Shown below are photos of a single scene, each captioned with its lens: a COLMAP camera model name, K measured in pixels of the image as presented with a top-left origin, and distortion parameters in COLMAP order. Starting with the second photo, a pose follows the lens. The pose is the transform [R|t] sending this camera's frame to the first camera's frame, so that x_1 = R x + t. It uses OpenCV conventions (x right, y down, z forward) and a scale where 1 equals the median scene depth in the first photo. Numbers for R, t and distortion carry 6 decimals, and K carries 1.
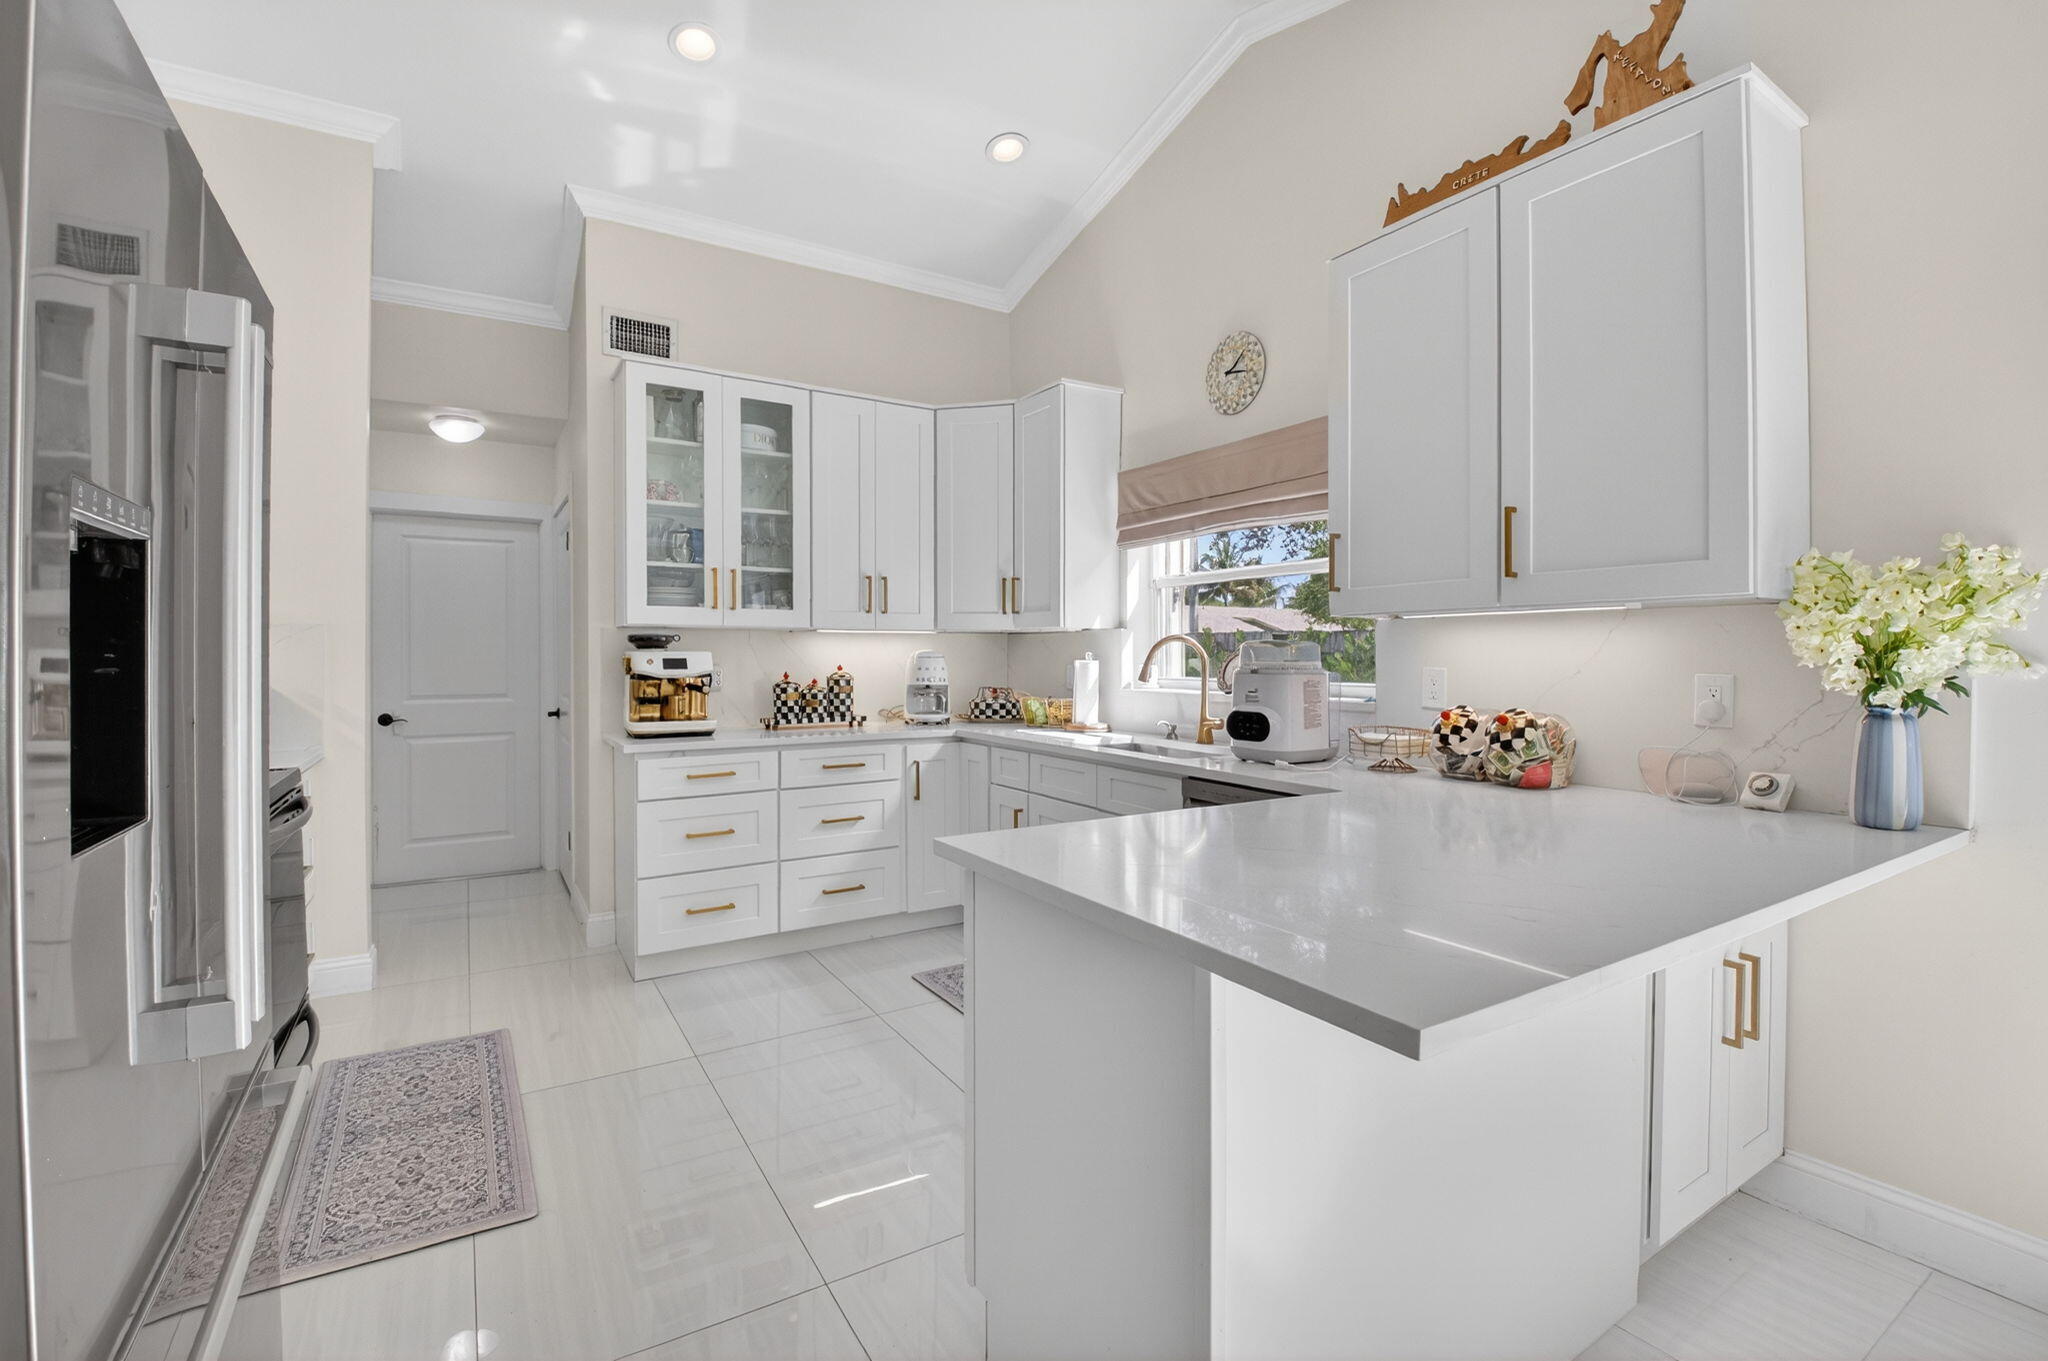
lens RADIAL K [[906.1, 0, 1029.0], [0, 906.1, 650.5], [0, 0, 1]] dist [-0.032600, -0.000651]
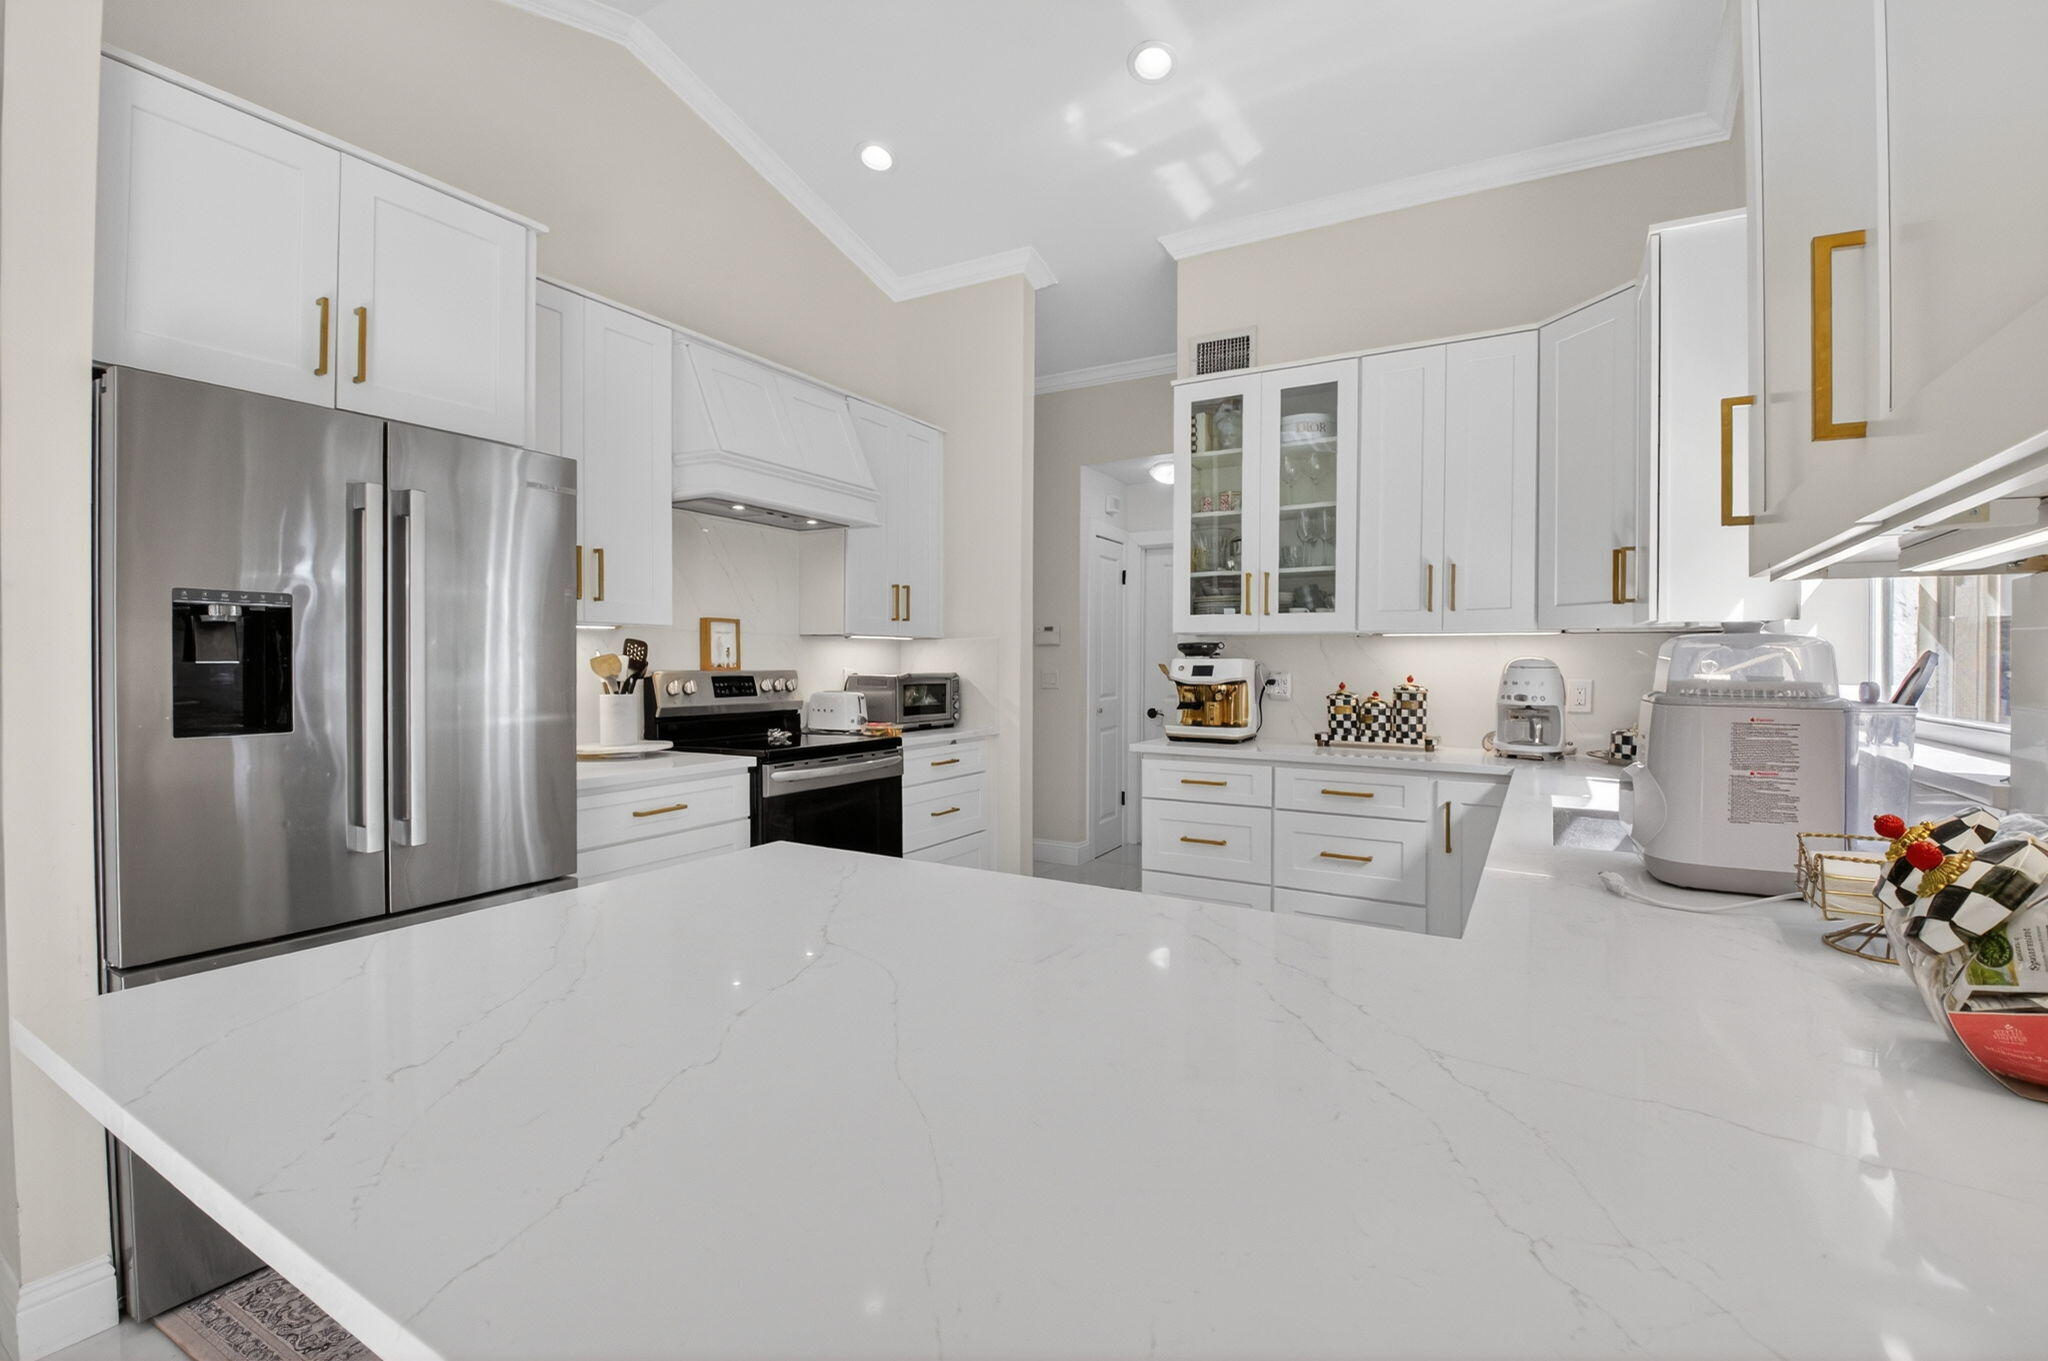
lens RADIAL K [[909.5, 0, 1055.4], [0, 909.5, 664.5], [0, 0, 1]] dist [-0.023768, -0.000676]
pose [[0.456116, 0.008044, -0.889884, 0.418097], [-0.001122, 0.999964, 0.008464, -0.000943], [0.889920, -0.002862, 0.456108, 0.357239]]
